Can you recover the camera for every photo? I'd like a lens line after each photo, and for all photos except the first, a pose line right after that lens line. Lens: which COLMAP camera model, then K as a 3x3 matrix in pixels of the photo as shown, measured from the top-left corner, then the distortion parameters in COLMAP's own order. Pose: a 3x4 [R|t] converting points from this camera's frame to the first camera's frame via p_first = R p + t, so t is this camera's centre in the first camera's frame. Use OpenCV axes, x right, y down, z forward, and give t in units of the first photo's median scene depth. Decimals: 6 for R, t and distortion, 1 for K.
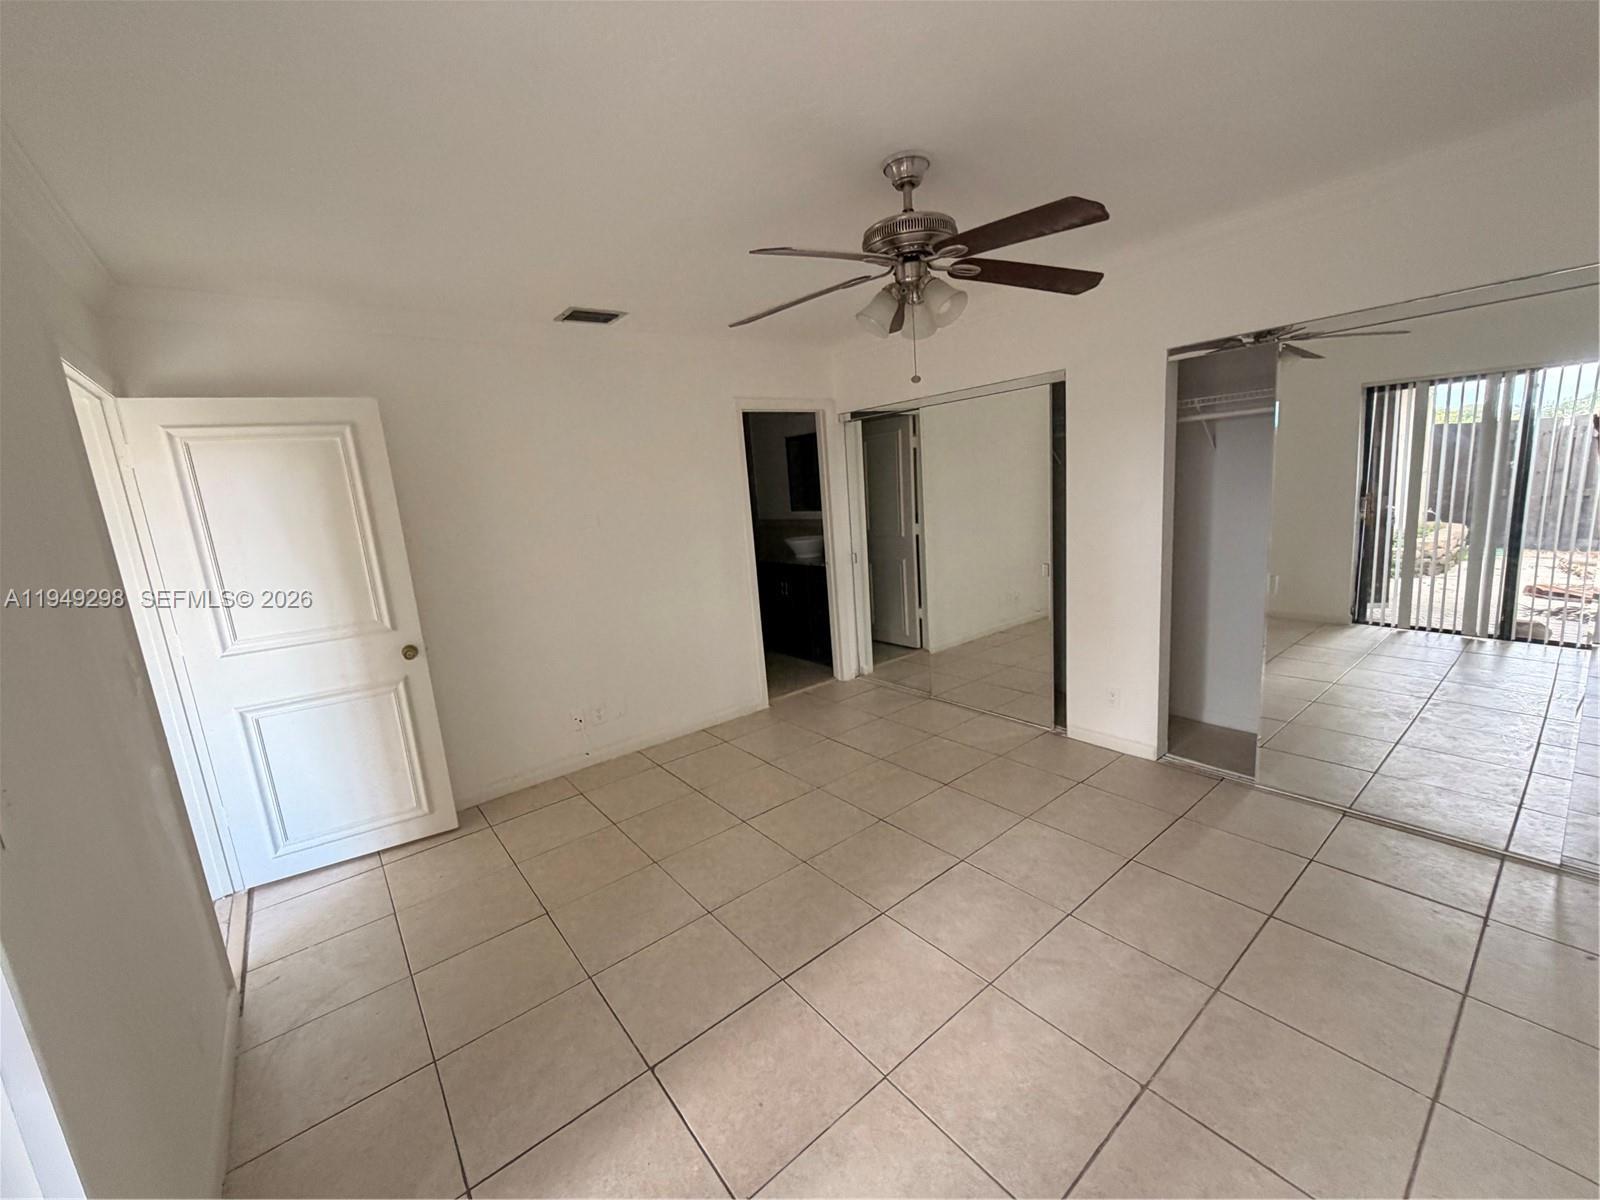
lens RADIAL K [[638.9, 0, 799.5], [0, 638.9, 596.3], [0, 0, 1]] dist [-0.001718, 0.000474]
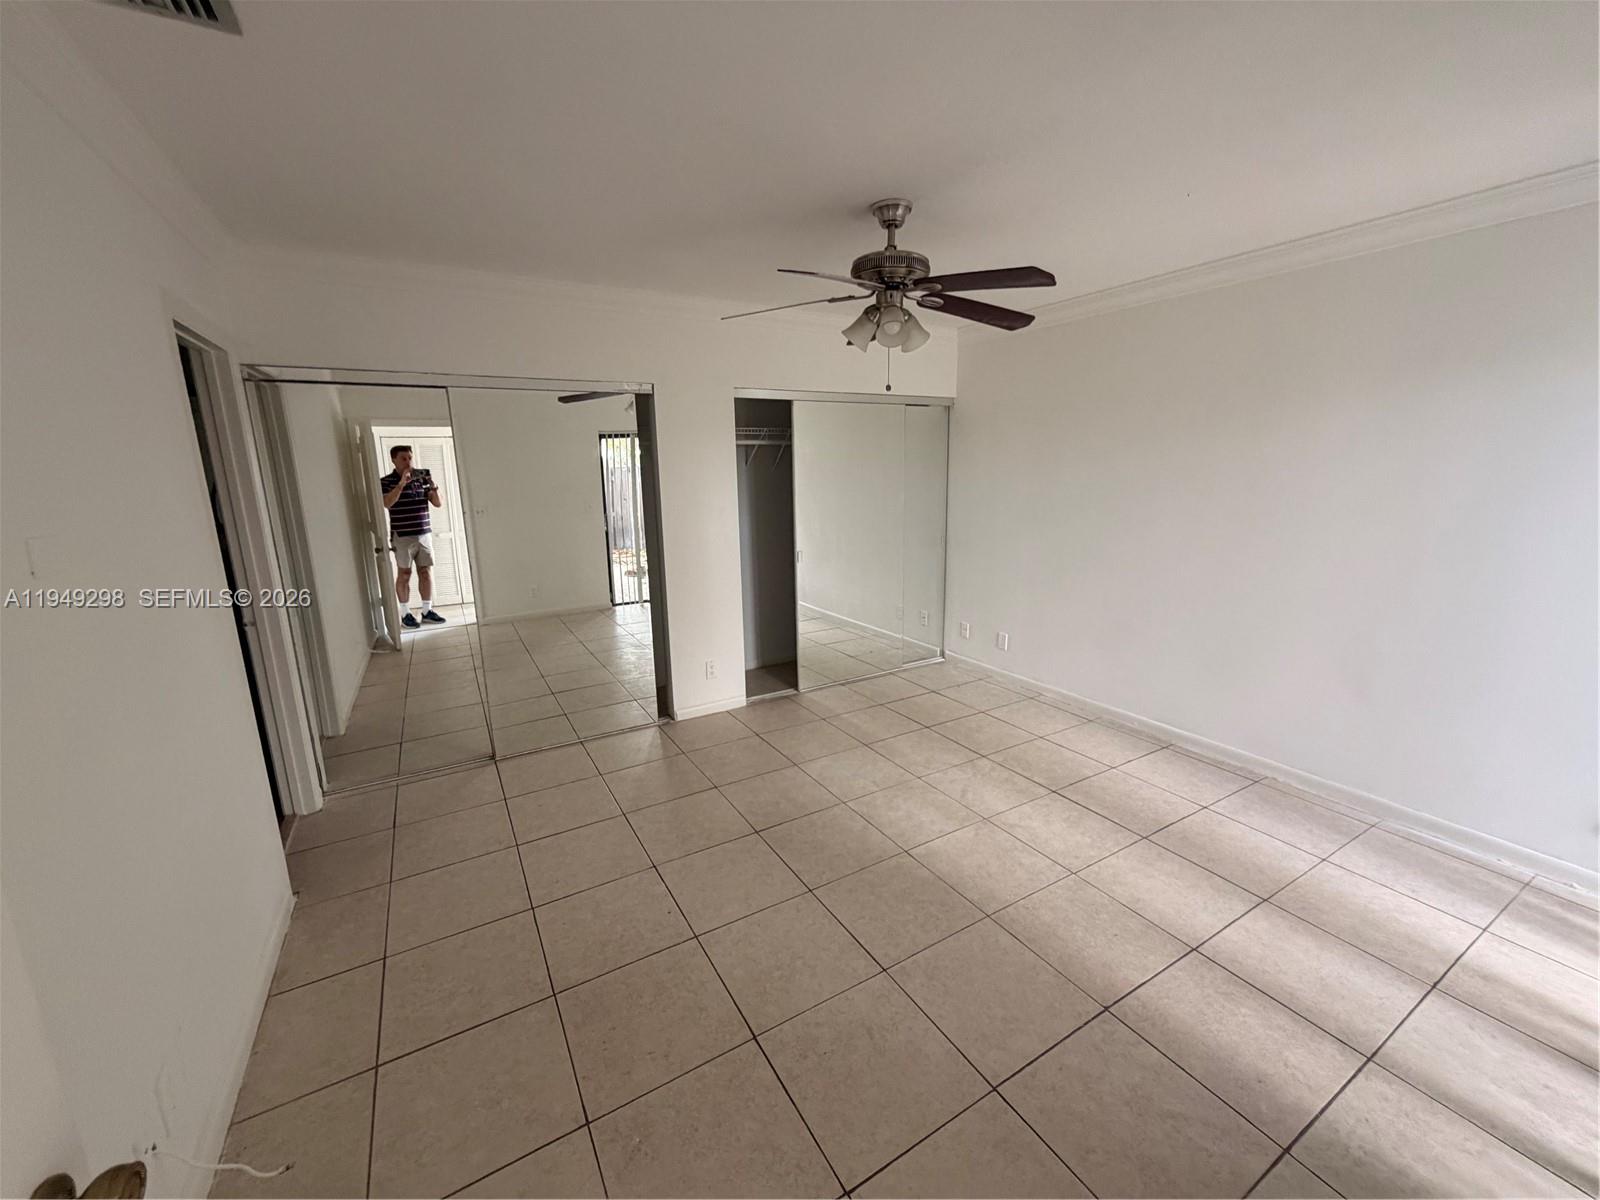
lens RADIAL K [[638.9, 0, 802.5], [0, 638.9, 601.0], [0, 0, 1]] dist [-0.001718, 0.000474]
pose [[0.135137, -0.130424, 0.982205, -0.828306], [0.179449, 0.978127, 0.105193, -0.081041], [-0.974441, 0.162040, 0.155586, 0.804482]]
